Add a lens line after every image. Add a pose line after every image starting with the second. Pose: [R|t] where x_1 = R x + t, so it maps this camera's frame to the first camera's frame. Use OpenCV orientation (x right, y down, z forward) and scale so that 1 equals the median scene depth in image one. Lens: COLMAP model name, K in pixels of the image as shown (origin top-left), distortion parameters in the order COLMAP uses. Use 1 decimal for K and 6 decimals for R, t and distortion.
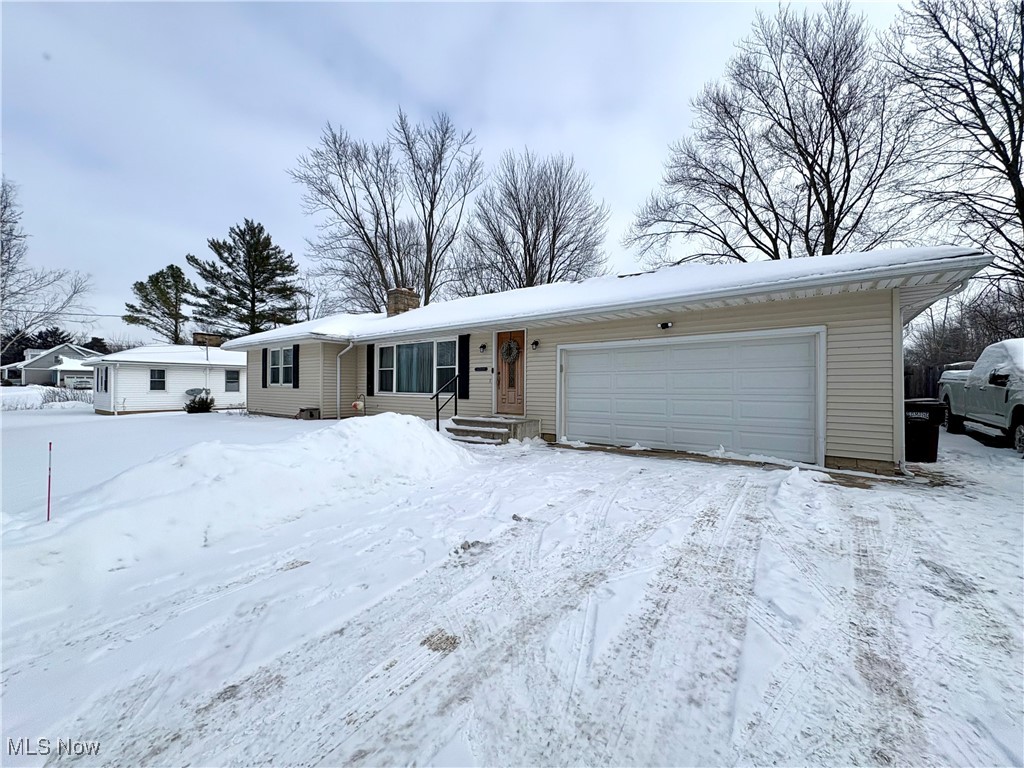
lens RADIAL K [[406.7, 0, 509.9], [0, 406.7, 383.5], [0, 0, 1]] dist [0.000197, 0.000054]
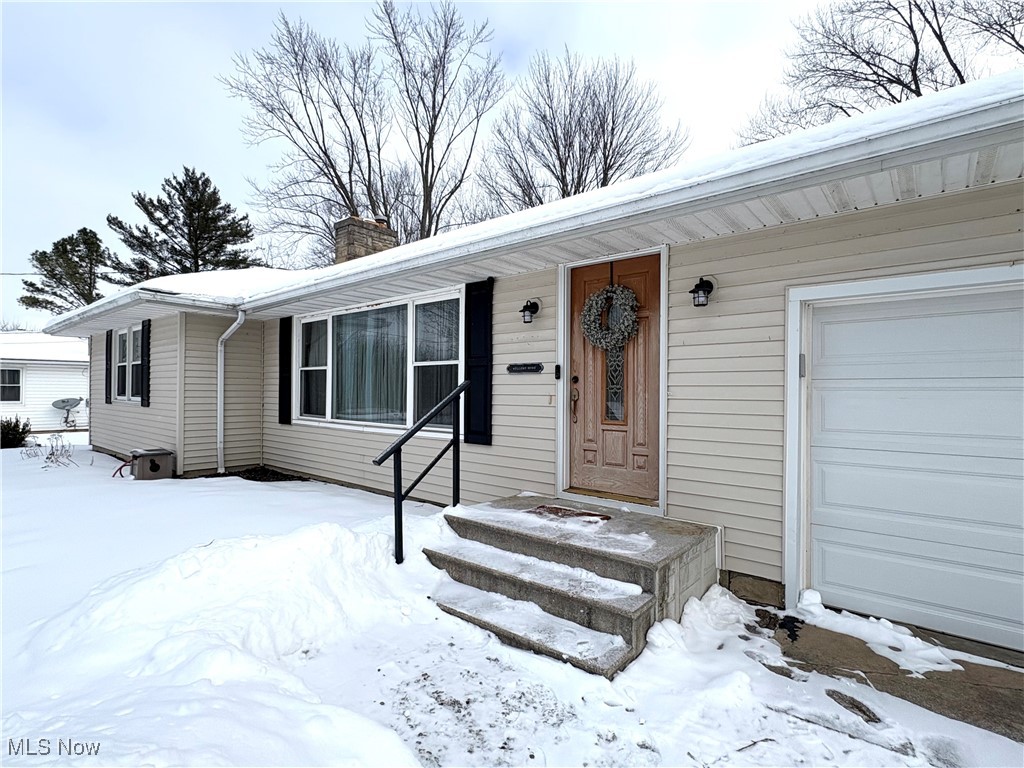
lens RADIAL K [[504.3, 0, 513.2], [0, 504.3, 385.4], [0, 0, 1]] dist [-0.004231, -0.000180]
pose [[0.999235, 0.000310, -0.039107, -0.017023], [-0.000350, 0.999999, -0.001022, -0.005126], [0.039107, 0.001035, 0.999234, 0.143641]]
